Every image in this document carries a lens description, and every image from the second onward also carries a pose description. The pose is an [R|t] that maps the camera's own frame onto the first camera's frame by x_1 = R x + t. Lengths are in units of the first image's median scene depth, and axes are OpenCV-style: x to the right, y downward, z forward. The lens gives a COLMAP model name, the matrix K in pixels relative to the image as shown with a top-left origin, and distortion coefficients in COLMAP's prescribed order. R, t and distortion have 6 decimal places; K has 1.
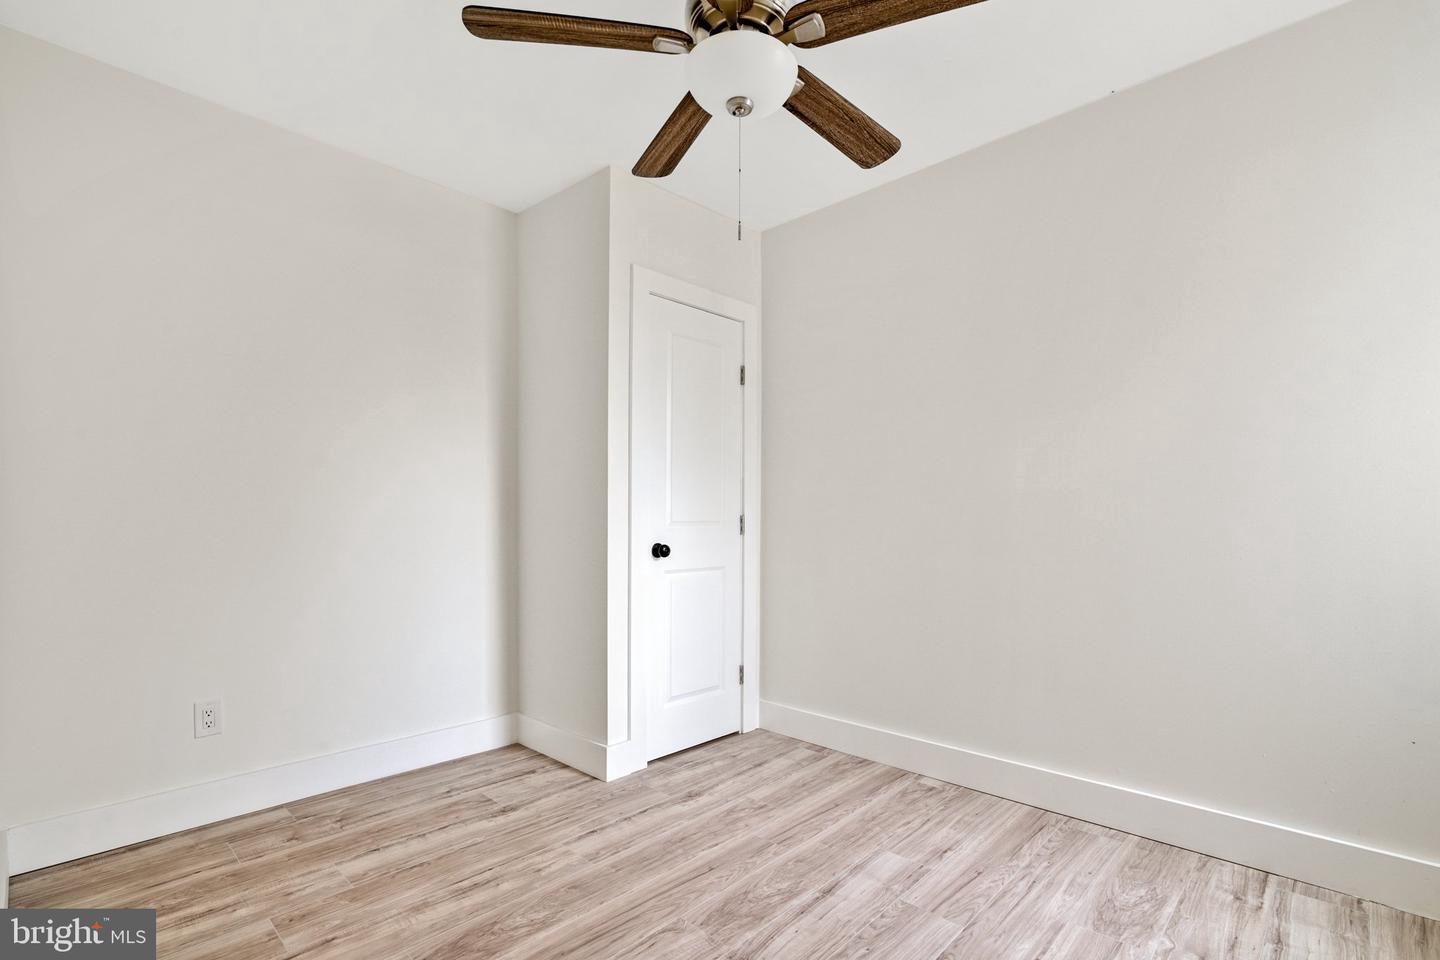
lens RADIAL K [[670.6, 0, 708.2], [0, 670.6, 476.0], [0, 0, 1]] dist [-0.001736, 0.000372]
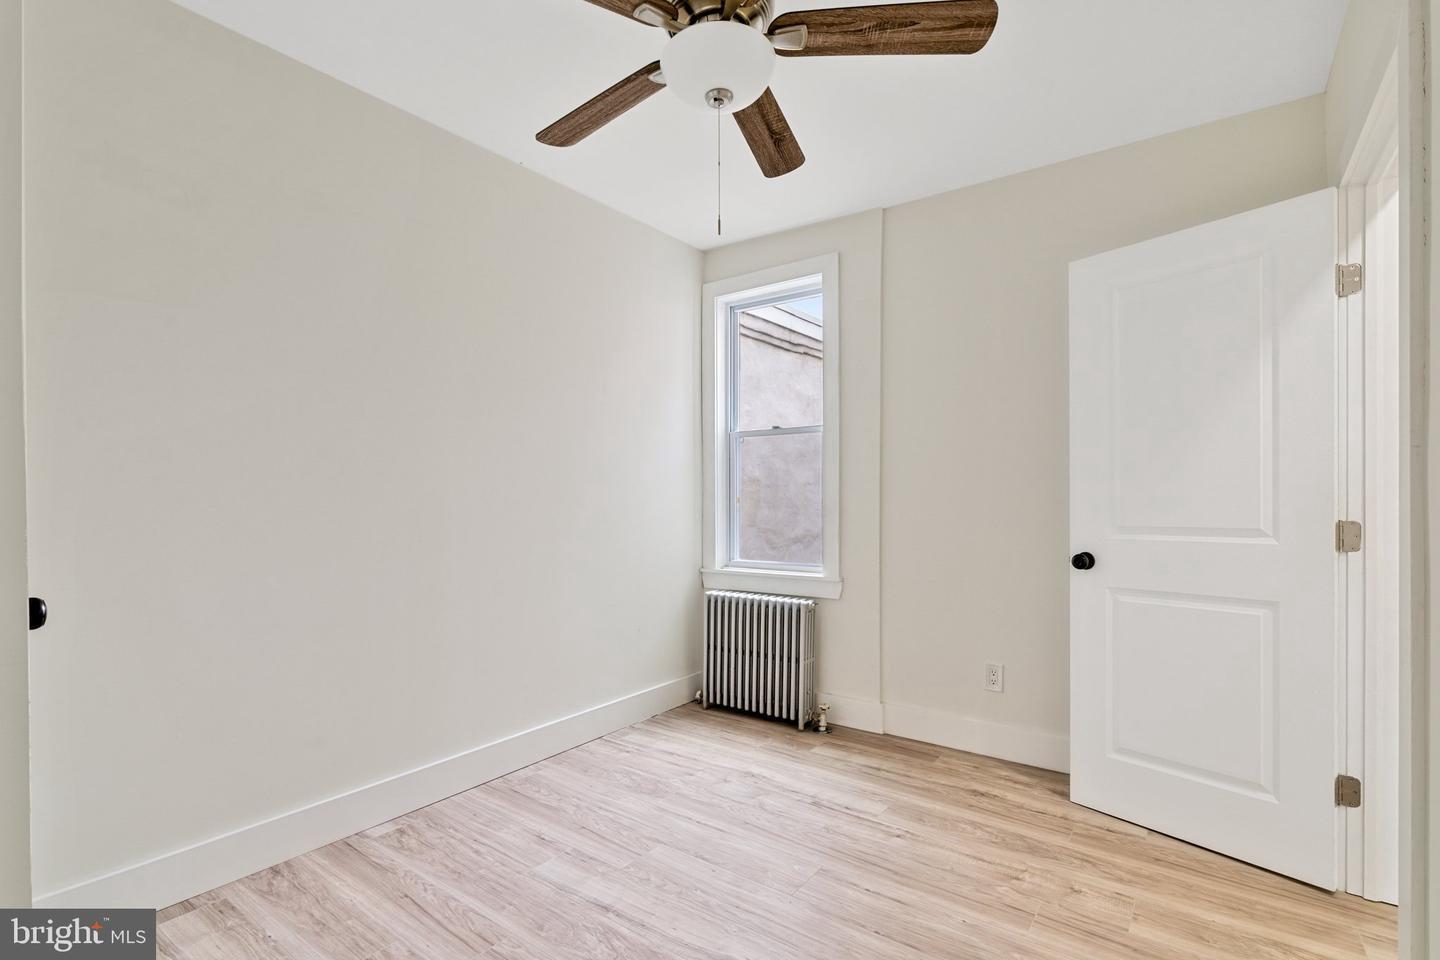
lens RADIAL K [[670.6, 0, 713.6], [0, 670.6, 493.4], [0, 0, 1]] dist [-0.001736, 0.000372]
pose [[-0.111624, 0.004487, 0.993740, -0.687081], [-0.049208, 0.998738, -0.010037, 0.015418], [-0.992531, -0.050020, -0.111262, 0.832177]]
